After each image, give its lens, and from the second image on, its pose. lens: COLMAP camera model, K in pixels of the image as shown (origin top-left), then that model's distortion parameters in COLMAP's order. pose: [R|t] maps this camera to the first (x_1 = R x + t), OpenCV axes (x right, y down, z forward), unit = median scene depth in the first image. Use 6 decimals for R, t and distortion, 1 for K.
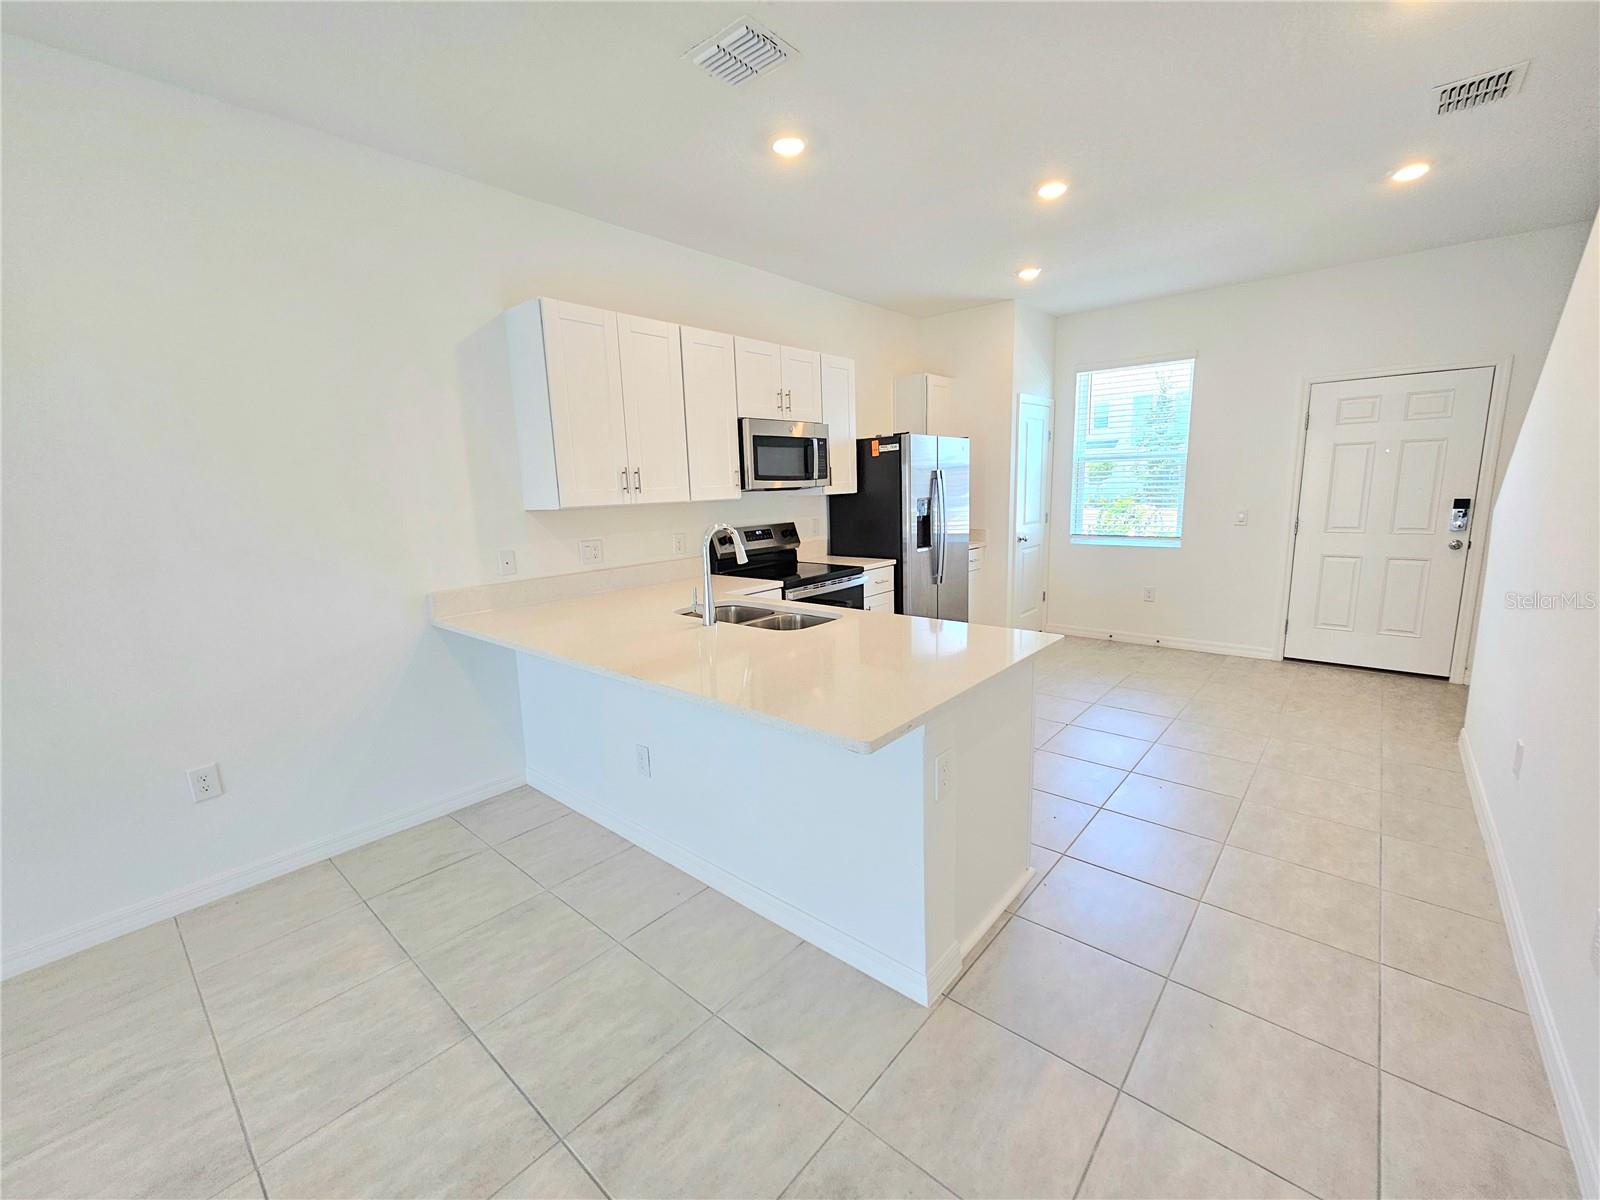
lens RADIAL K [[655.4, 0, 803.1], [0, 655.4, 600.1], [0, 0, 1]] dist [-0.000664, 0.000656]
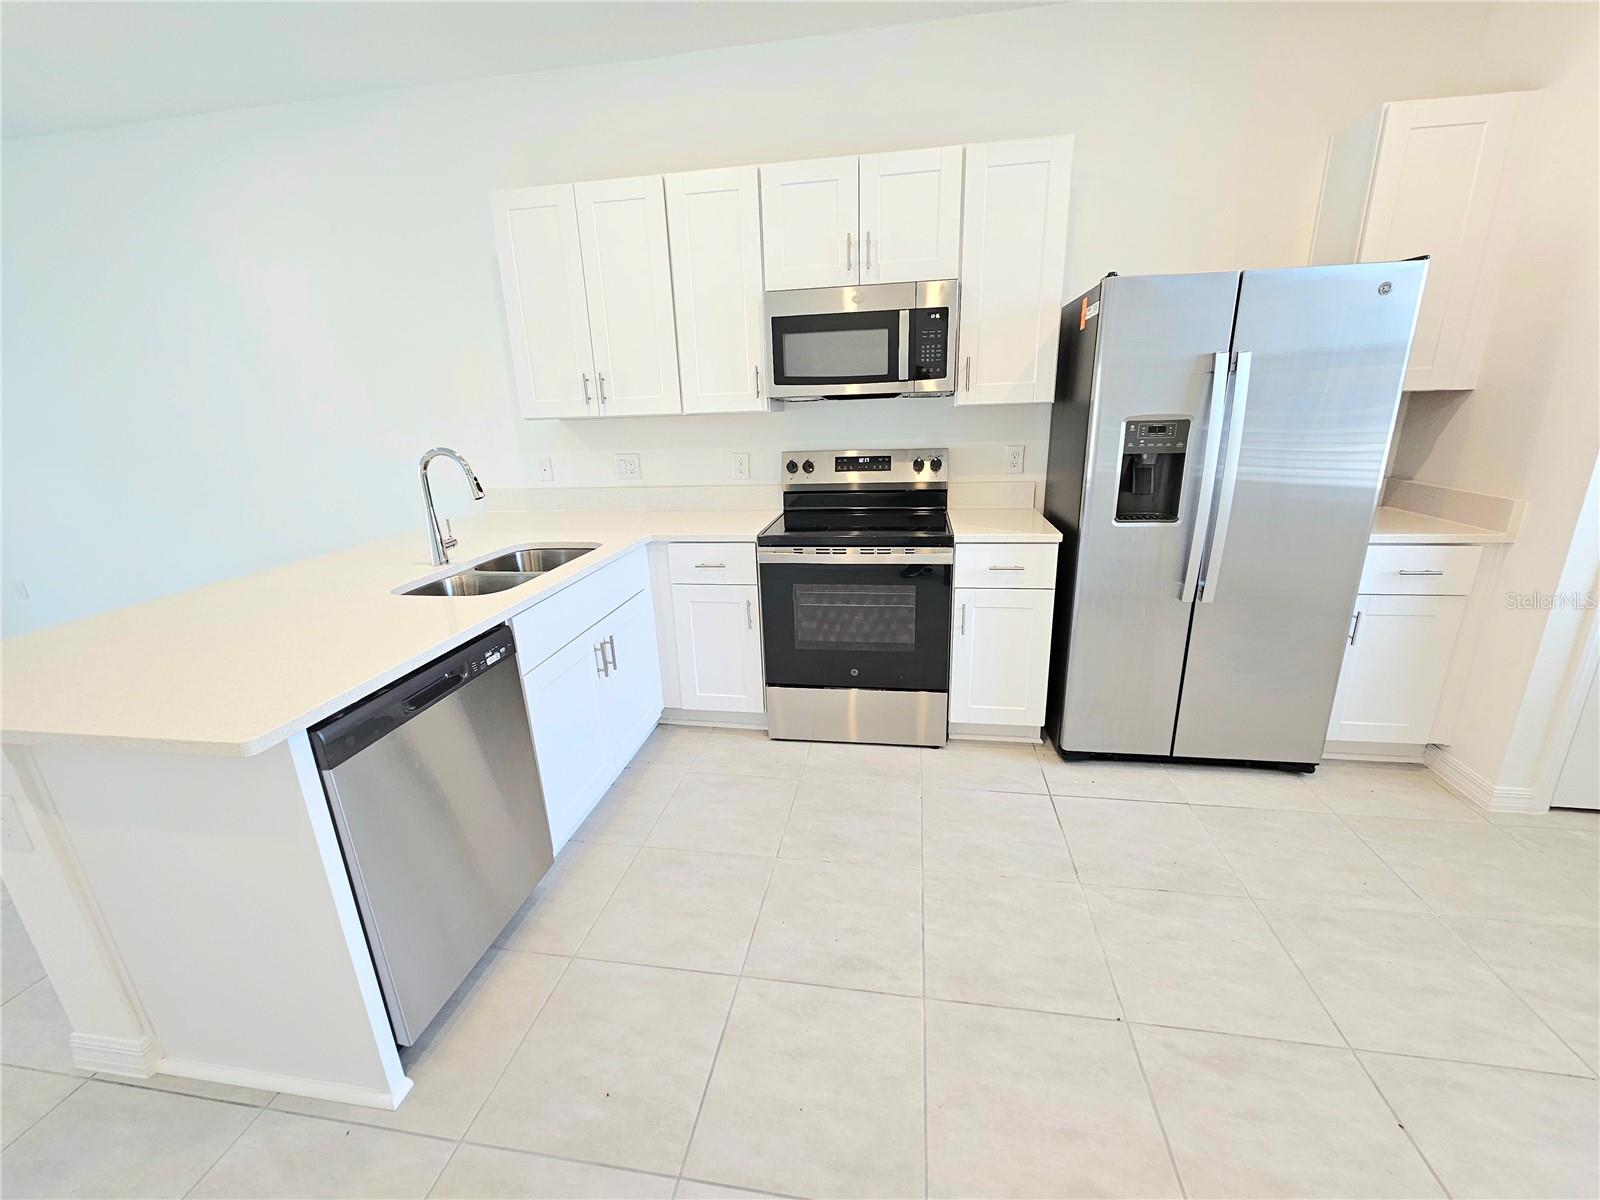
lens RADIAL K [[655.4, 0, 804.1], [0, 655.4, 599.5], [0, 0, 1]] dist [-0.000664, 0.000656]
pose [[0.521074, 0.272028, -0.809001, 0.531290], [-0.130844, 0.962106, 0.239233, -0.124207], [0.843423, -0.018805, 0.536921, 0.597748]]
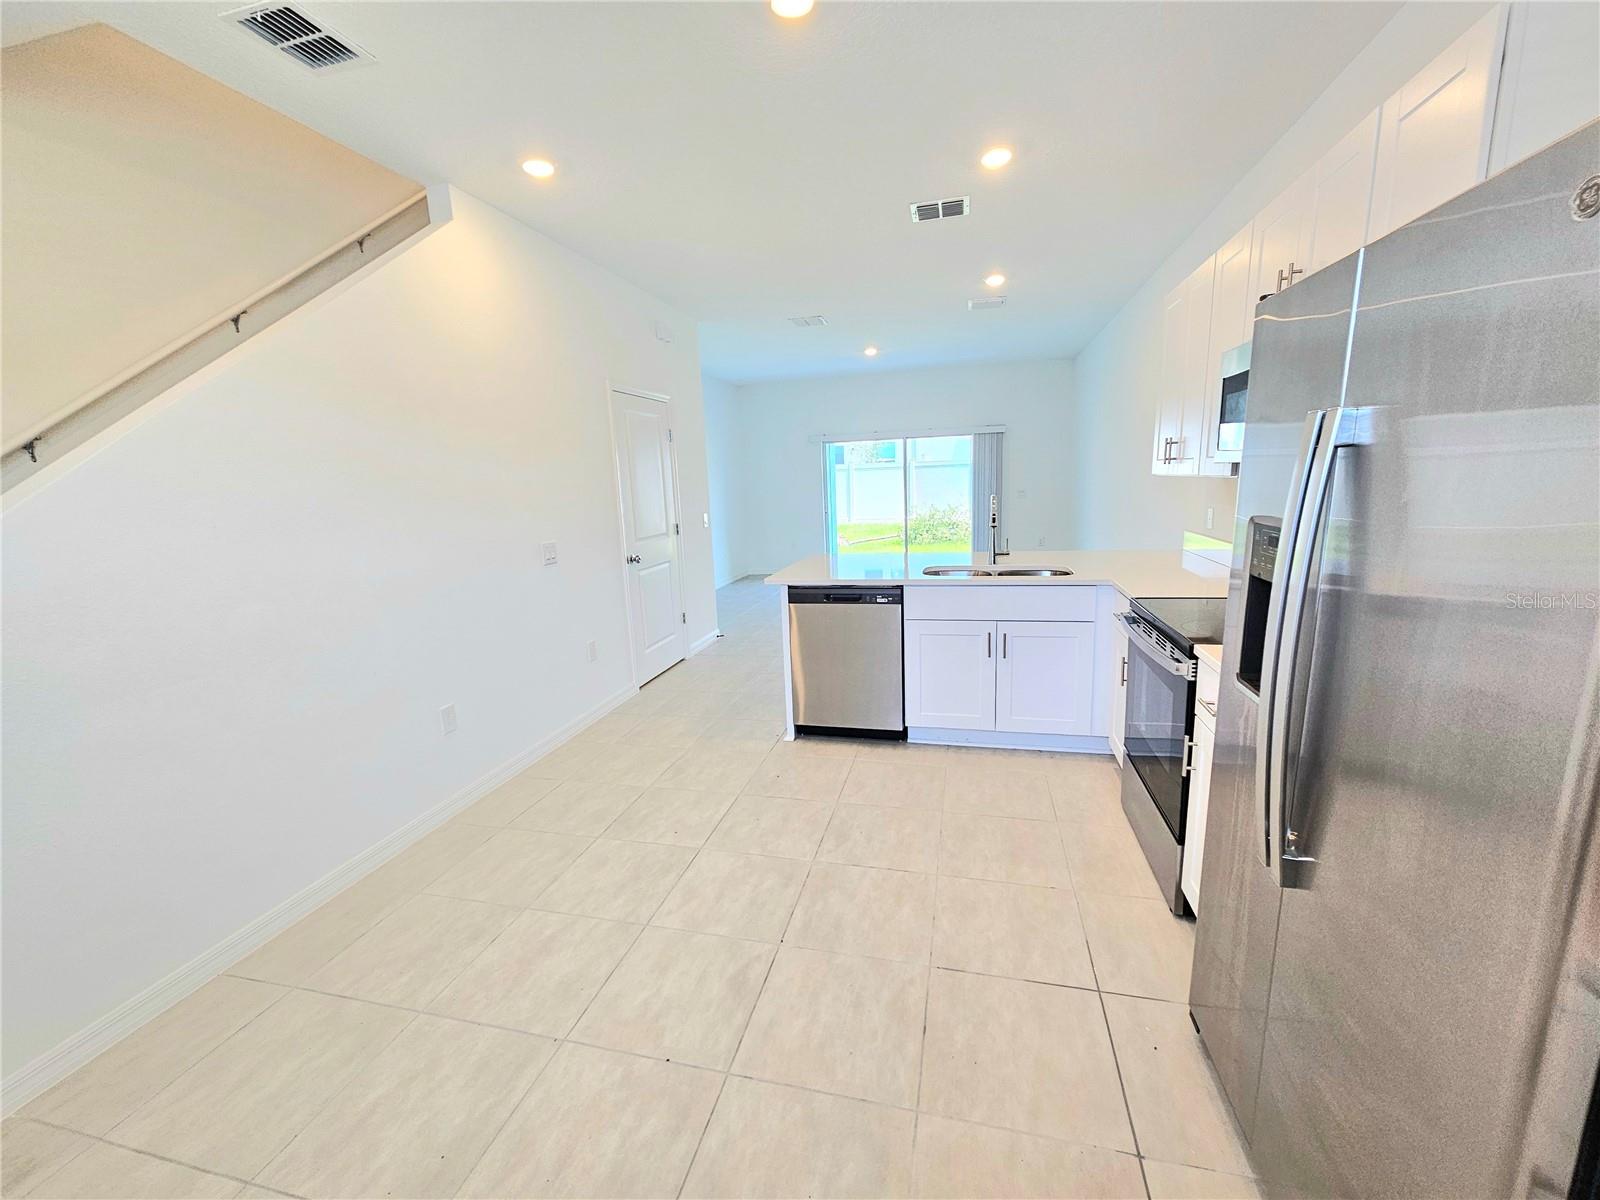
lens RADIAL K [[655.4, 0, 804.3], [0, 655.4, 606.2], [0, 0, 1]] dist [-0.000664, 0.000656]
pose [[-0.888767, 0.162518, -0.428581, 0.547873], [-0.001231, 0.934182, 0.356796, -0.251256], [0.458358, 0.317636, -0.830069, 1.295071]]
